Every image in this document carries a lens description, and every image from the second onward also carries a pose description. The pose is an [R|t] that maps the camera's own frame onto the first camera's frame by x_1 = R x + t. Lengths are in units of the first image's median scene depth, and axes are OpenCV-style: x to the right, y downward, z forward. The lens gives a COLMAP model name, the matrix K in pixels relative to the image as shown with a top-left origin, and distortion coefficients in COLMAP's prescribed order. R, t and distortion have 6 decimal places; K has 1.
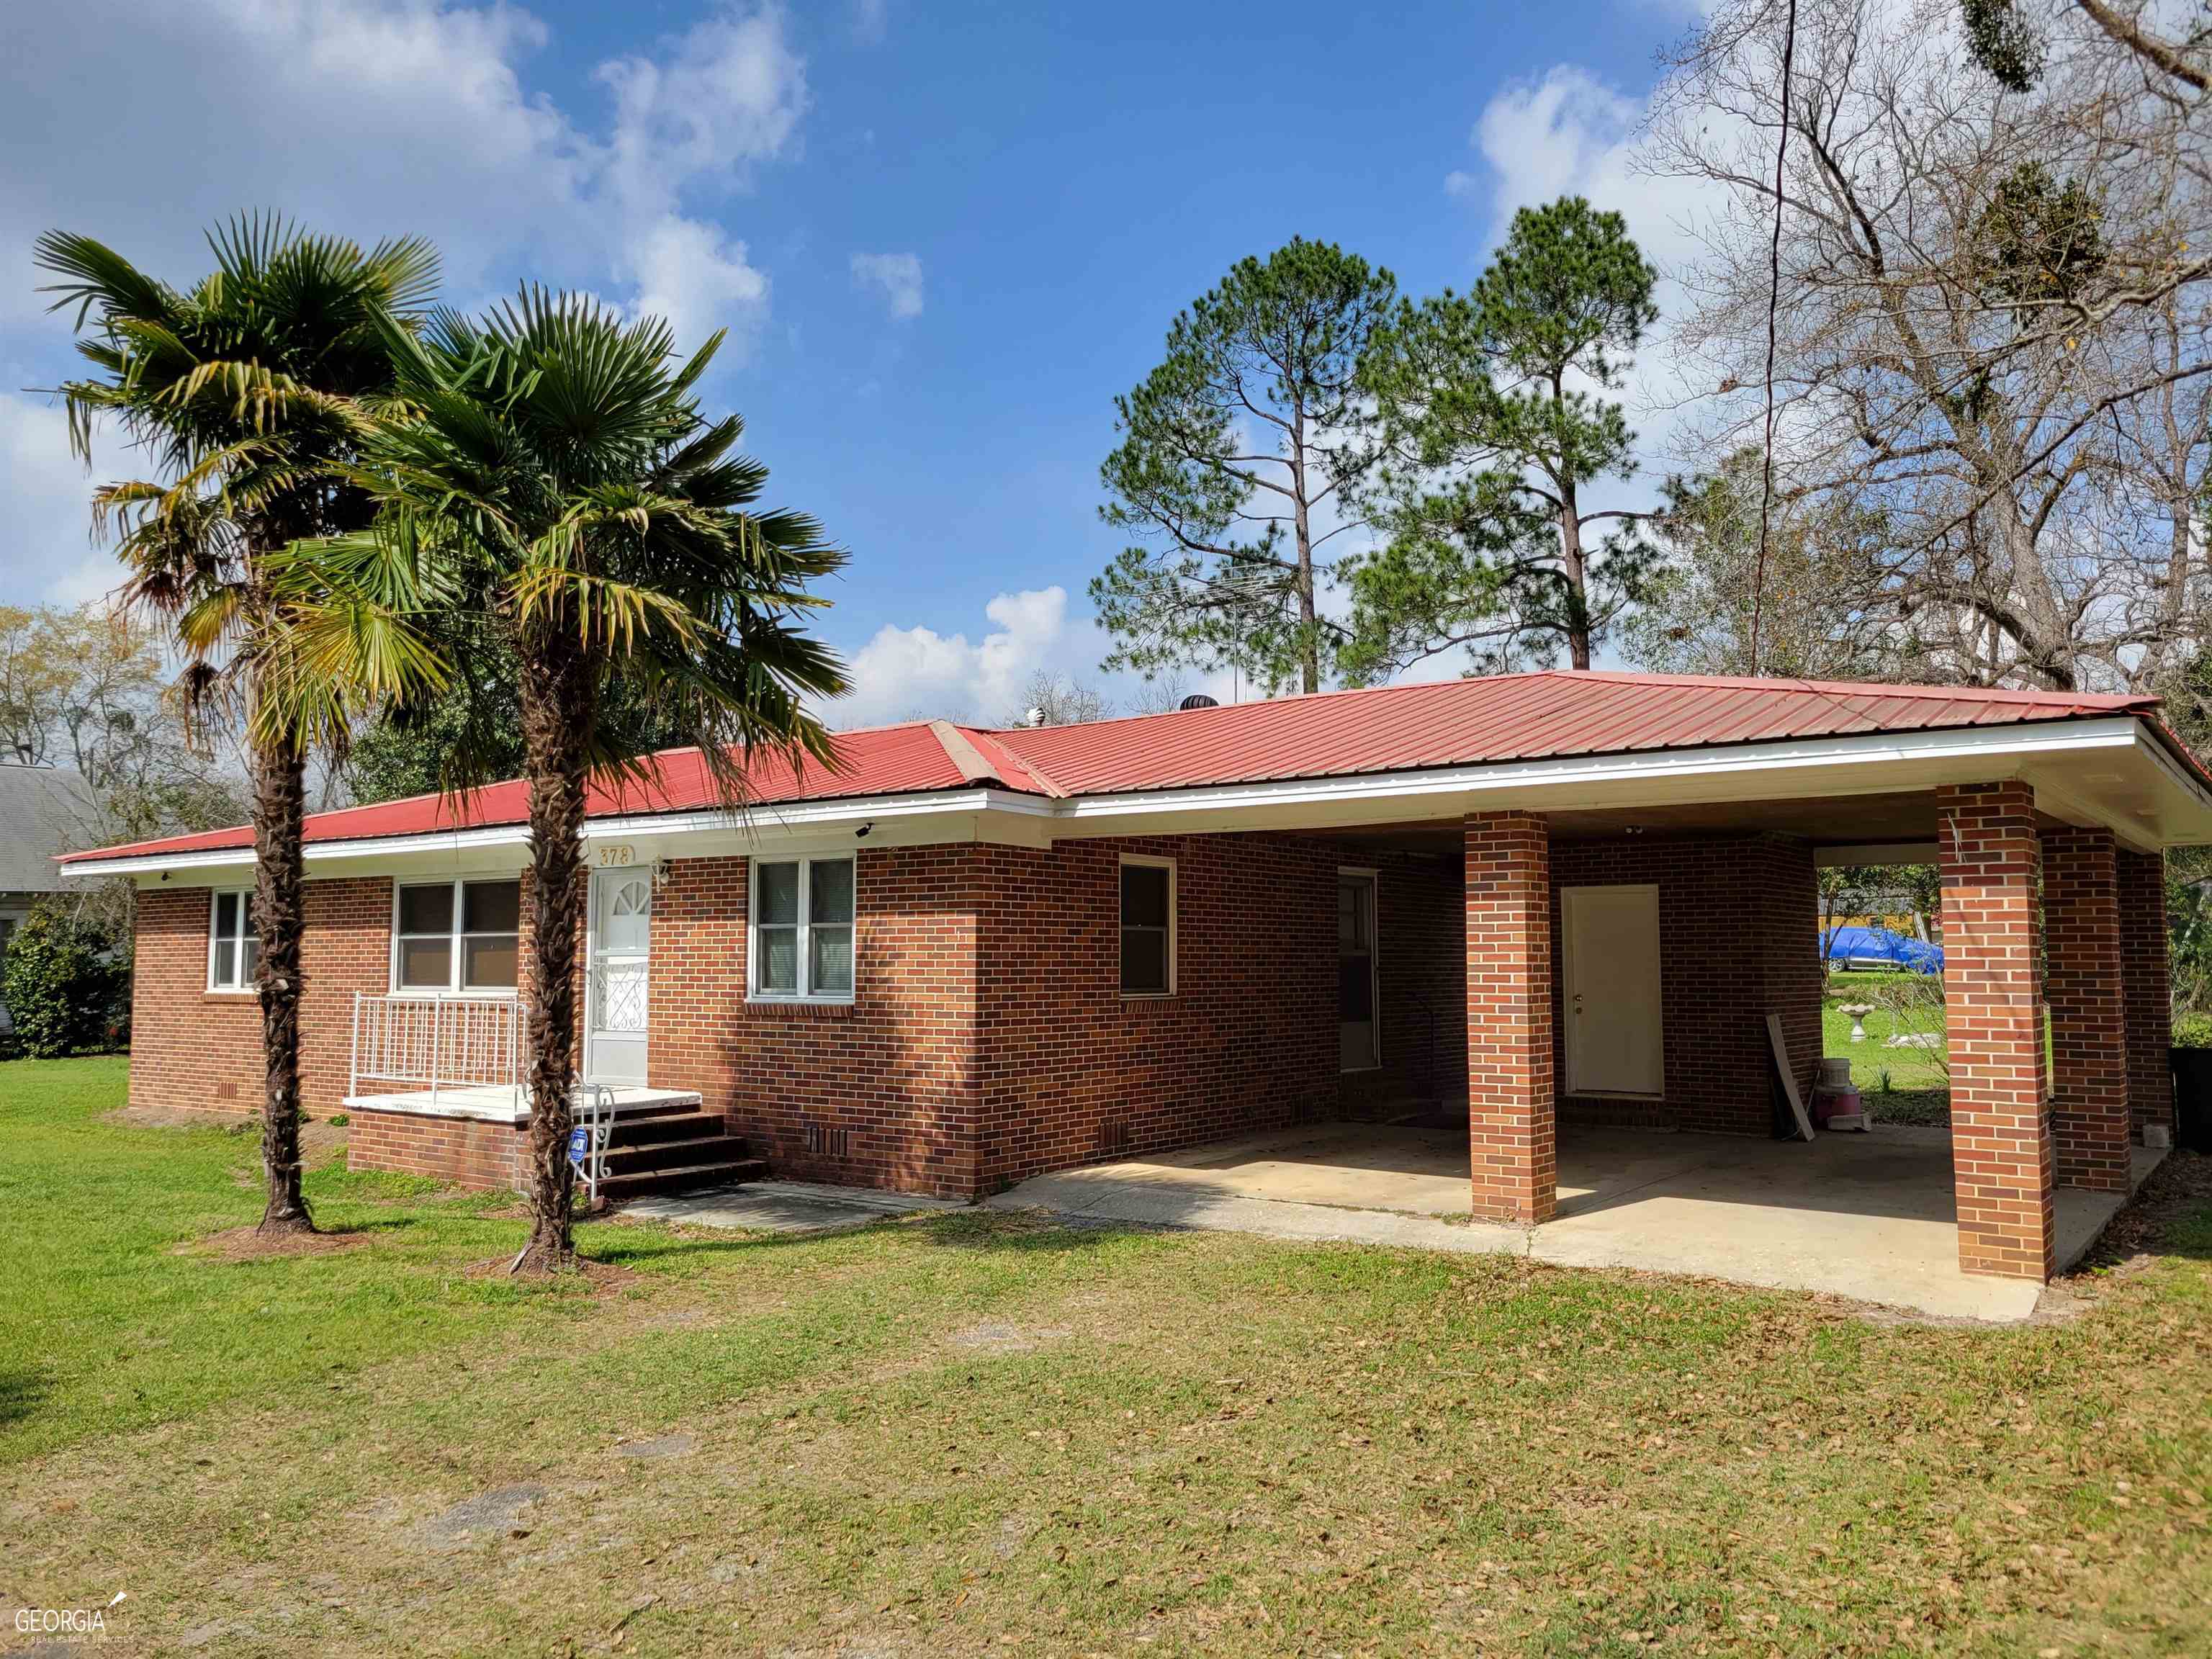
lens RADIAL K [[1700.6, 0, 1091.8], [0, 1700.6, 824.1], [0, 0, 1]] dist [0.056097, -0.040365]
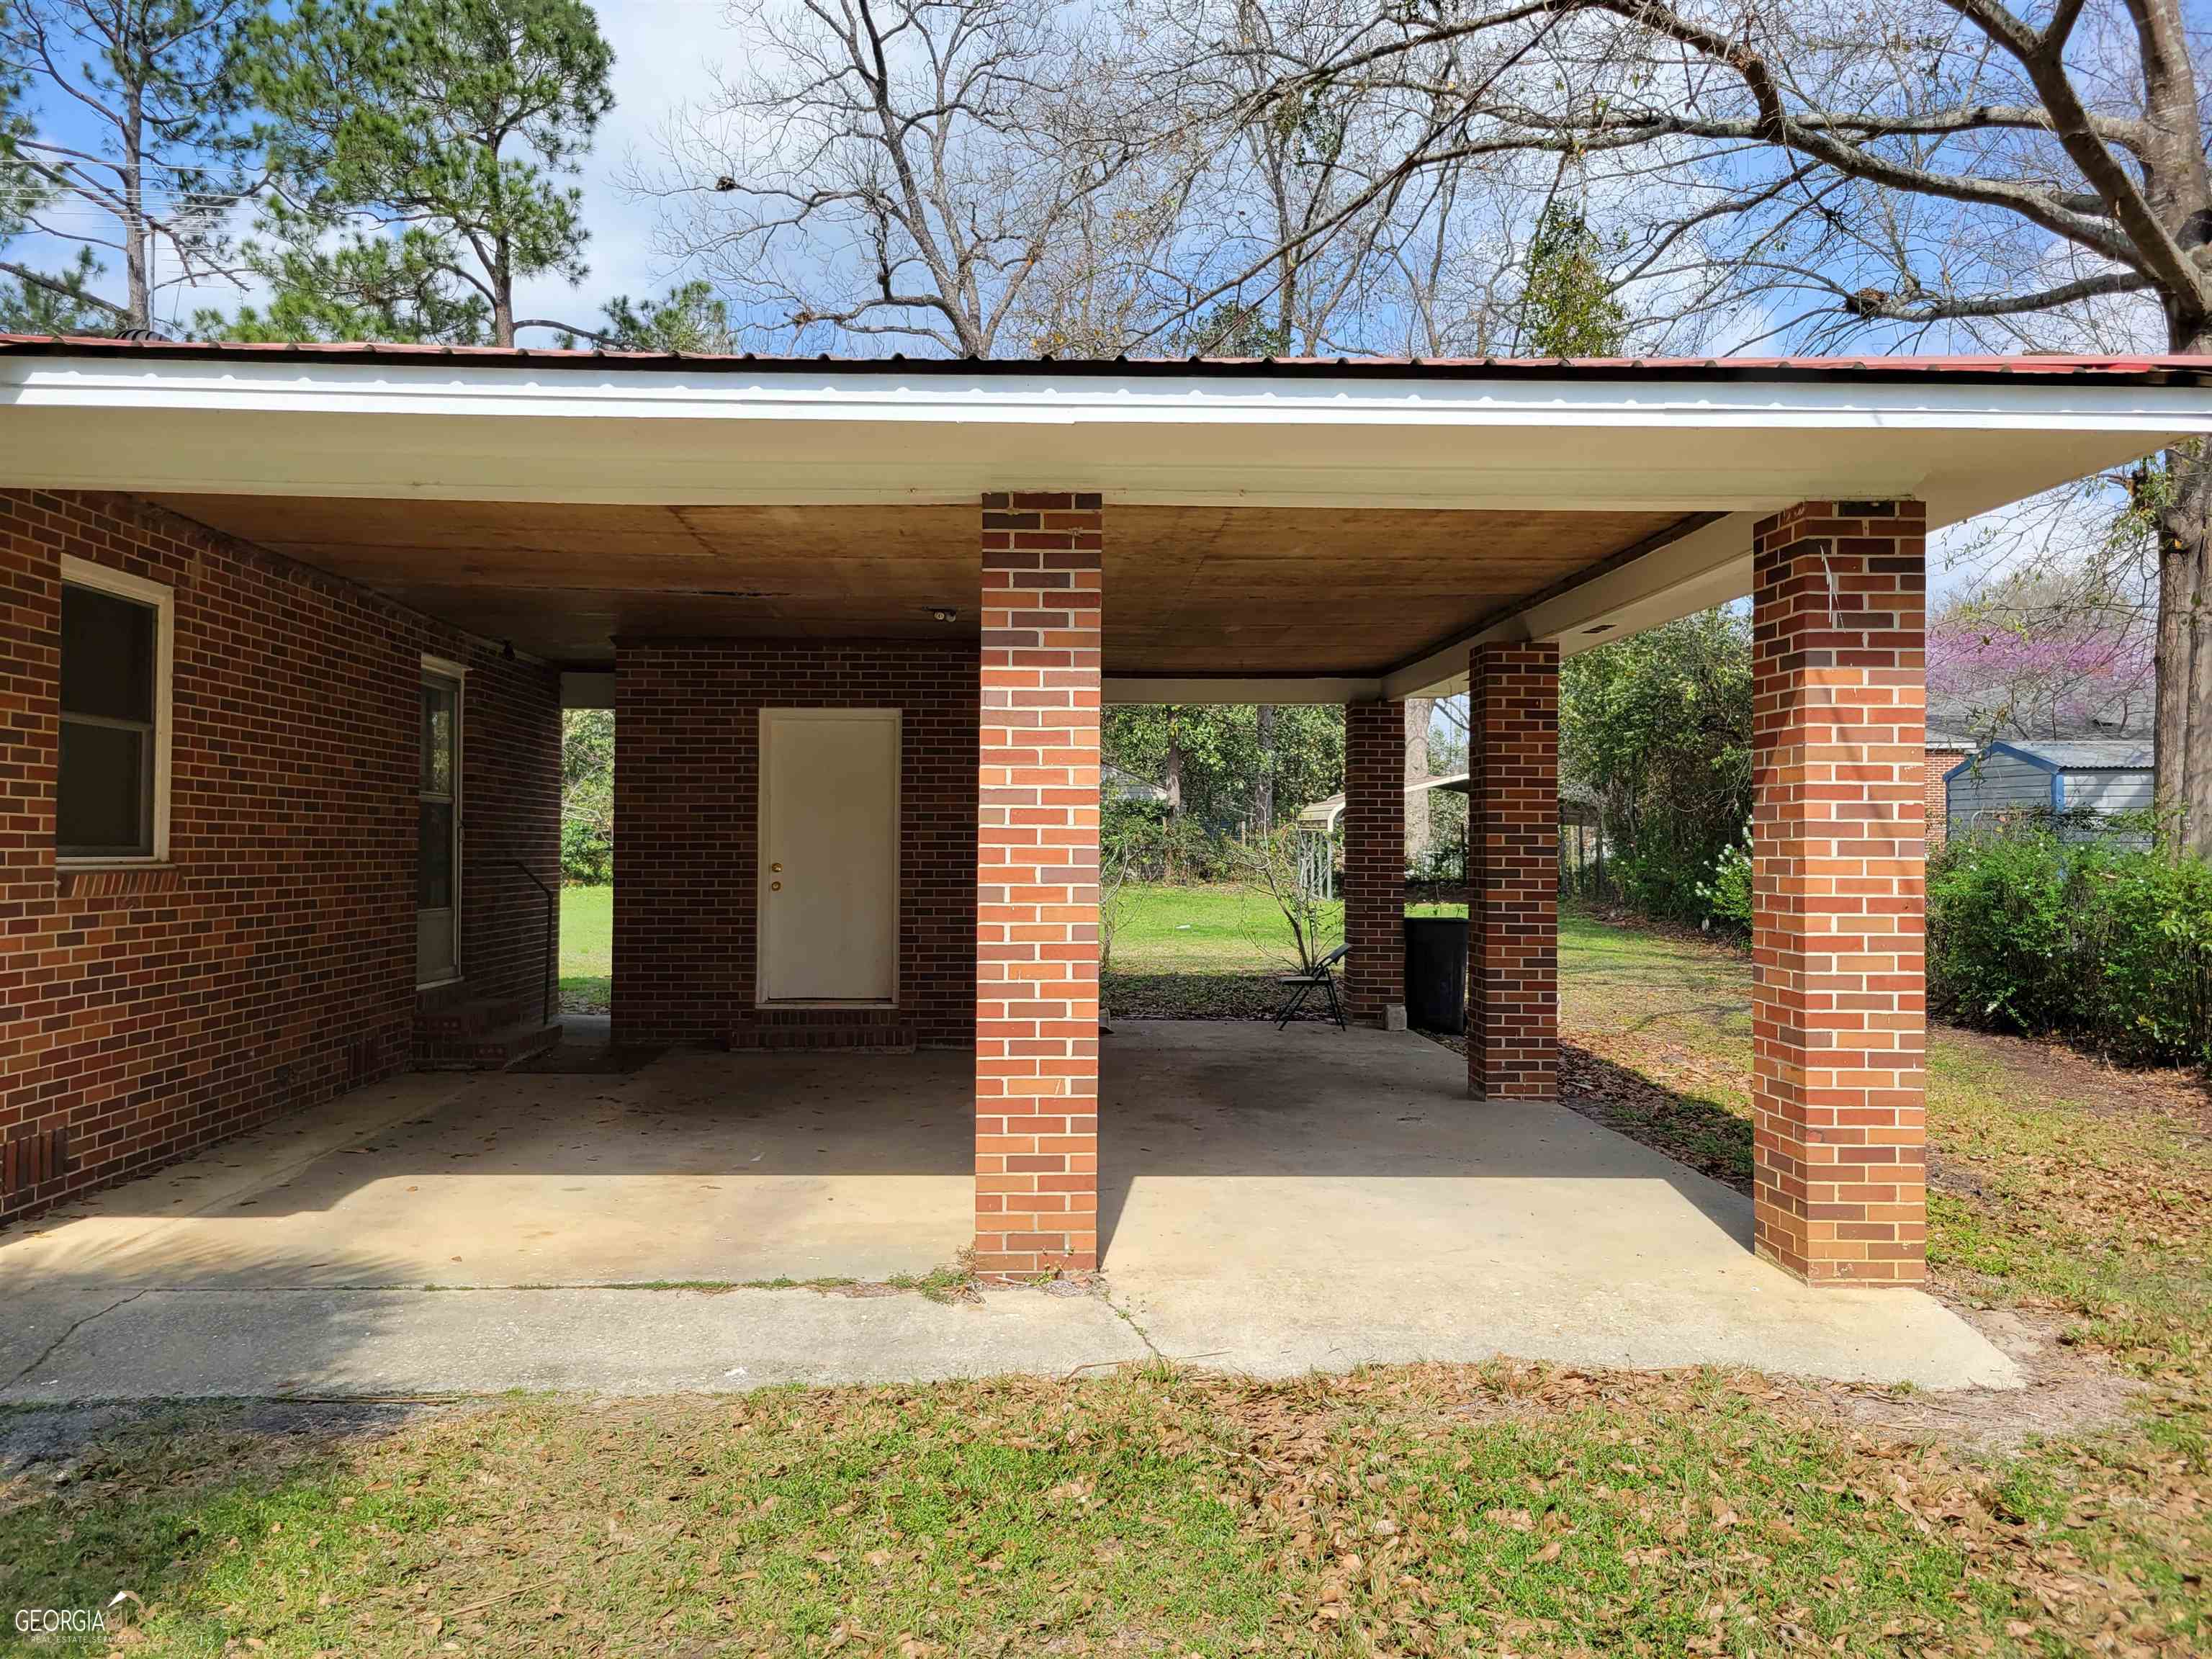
lens RADIAL K [[1660.1, 0, 1075.7], [0, 1660.1, 821.3], [0, 0, 1]] dist [0.047536, -0.030742]
pose [[0.778905, 0.016304, 0.626930, -0.044661], [-0.056830, 0.997384, 0.044669, 0.044028], [-0.624562, -0.070421, 0.777794, 0.383853]]
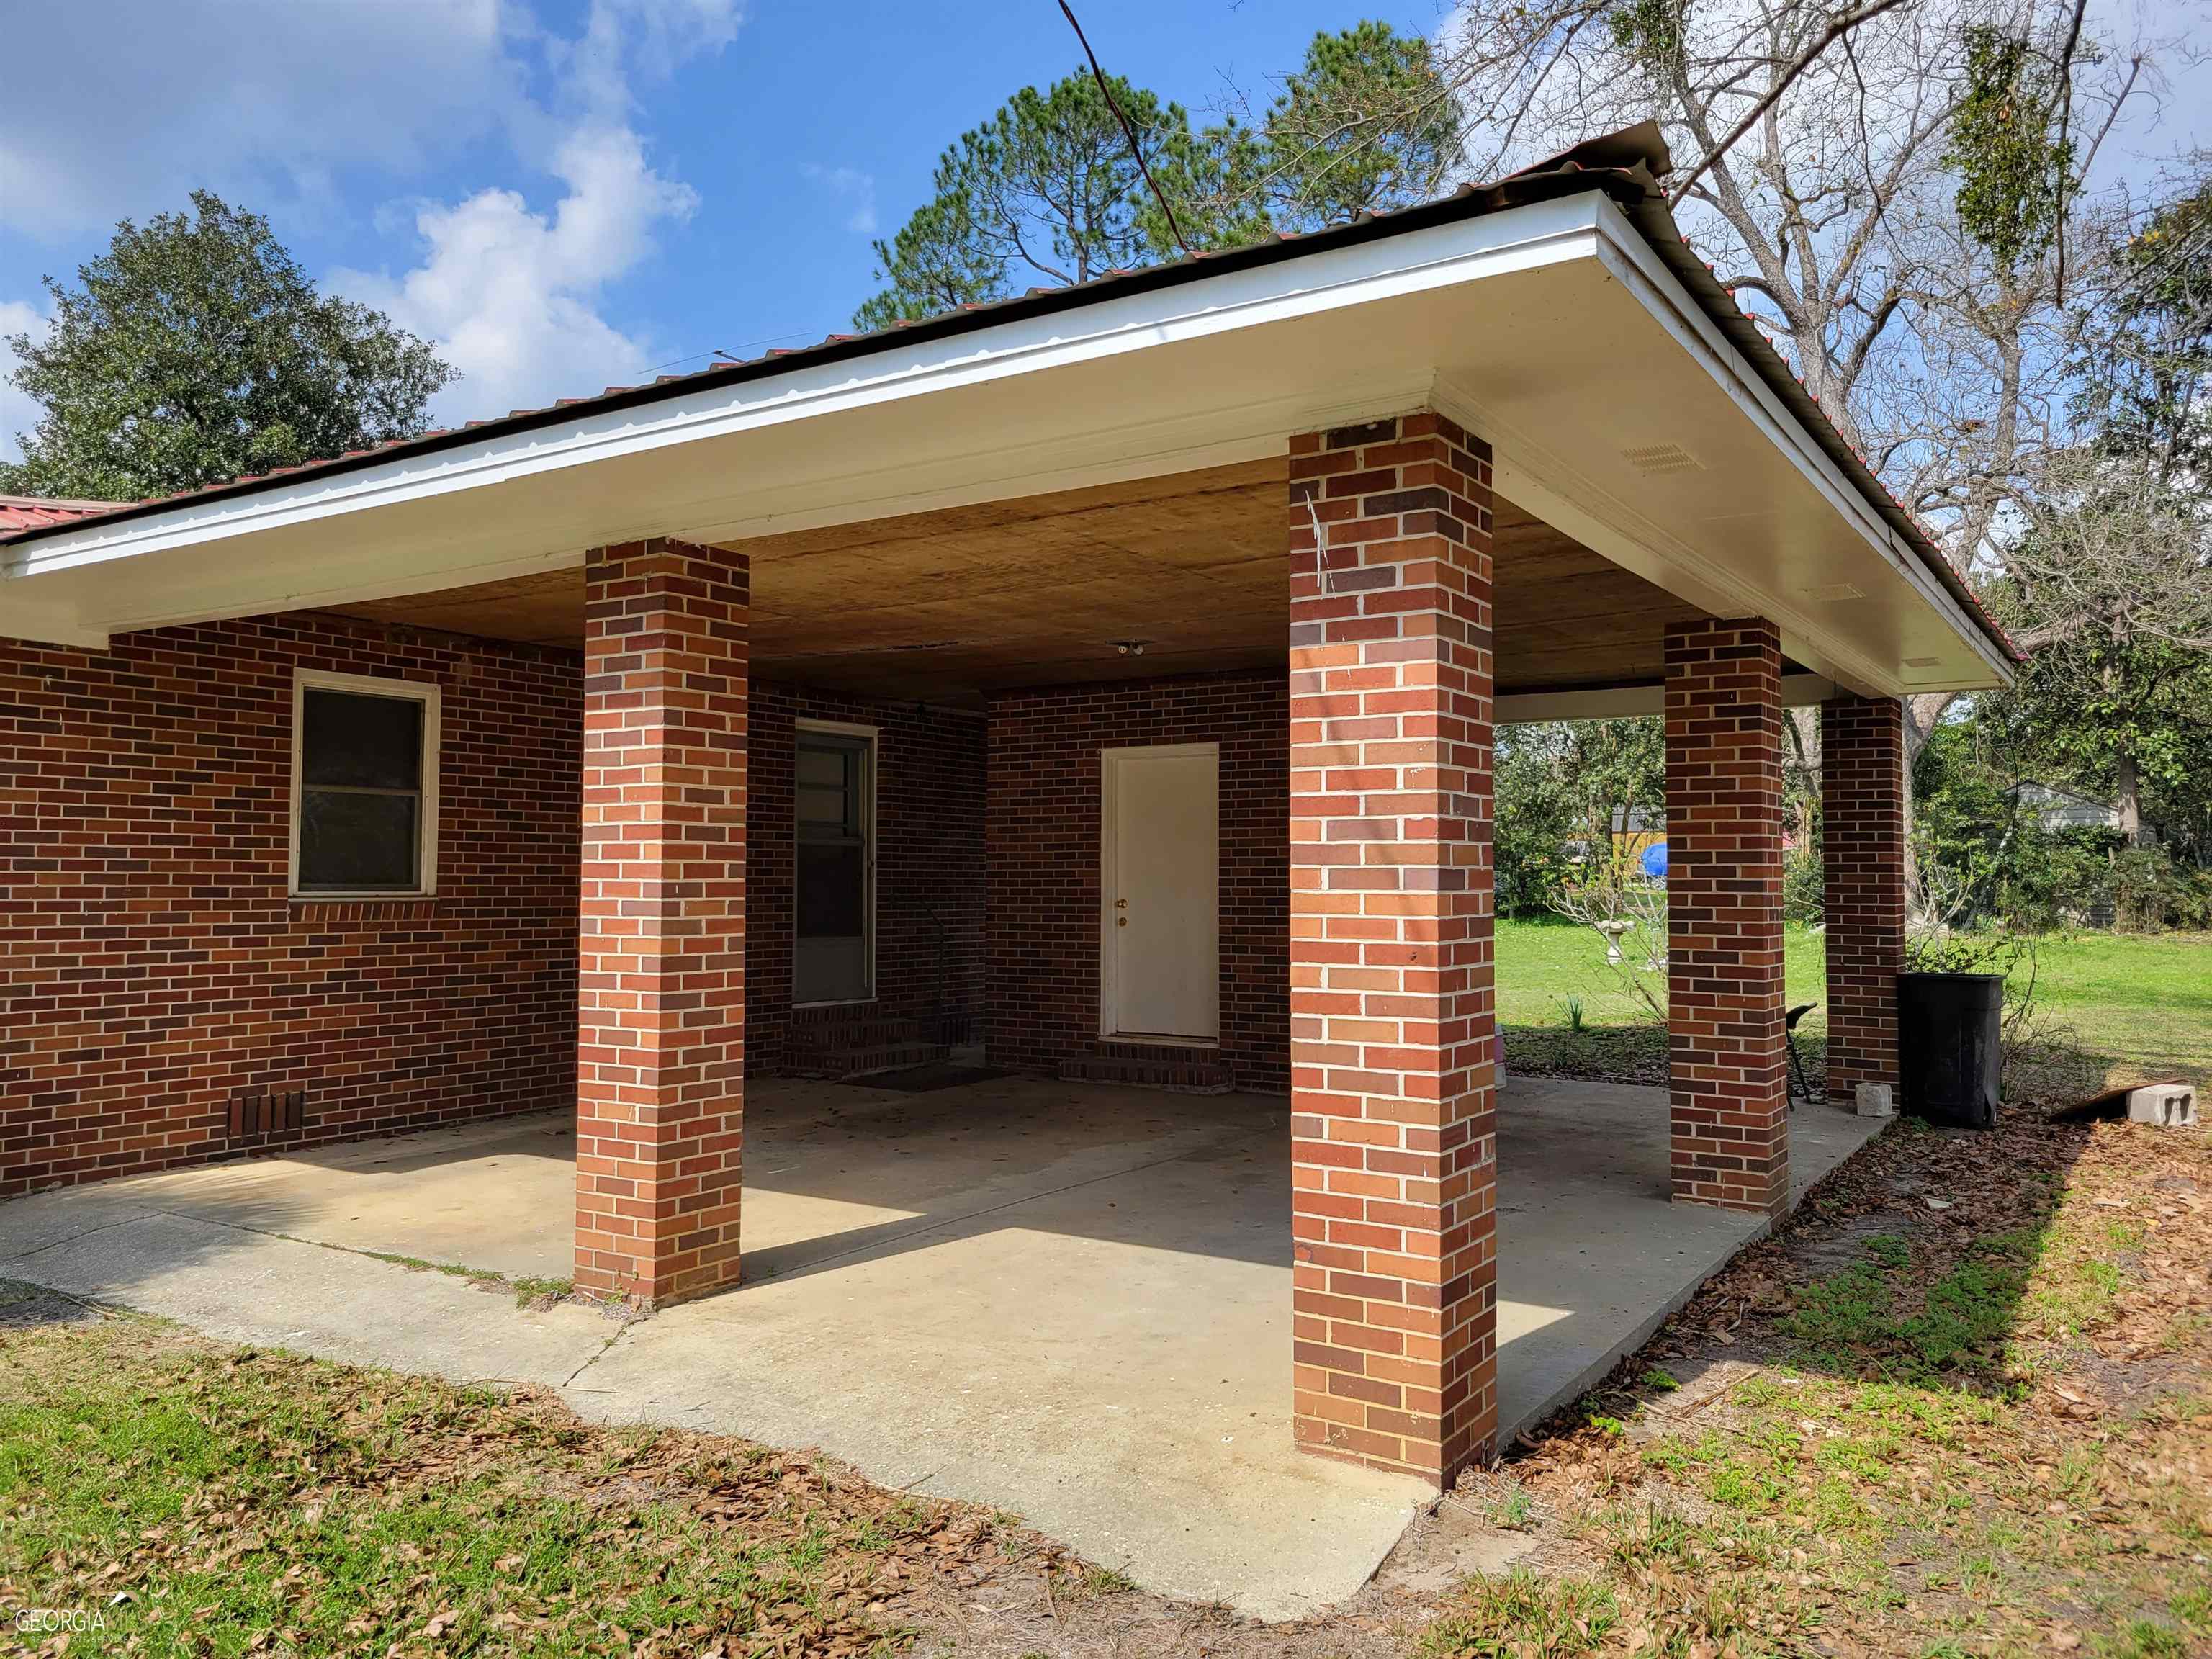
lens RADIAL K [[1665.2, 0, 1102.2], [0, 1665.2, 811.1], [0, 0, 1]] dist [0.035925, -0.000058]
pose [[0.998471, 0.007370, 0.054791, 0.230081], [-0.009379, 0.999290, 0.036491, 0.036438], [-0.054483, -0.036949, 0.997831, 0.297048]]
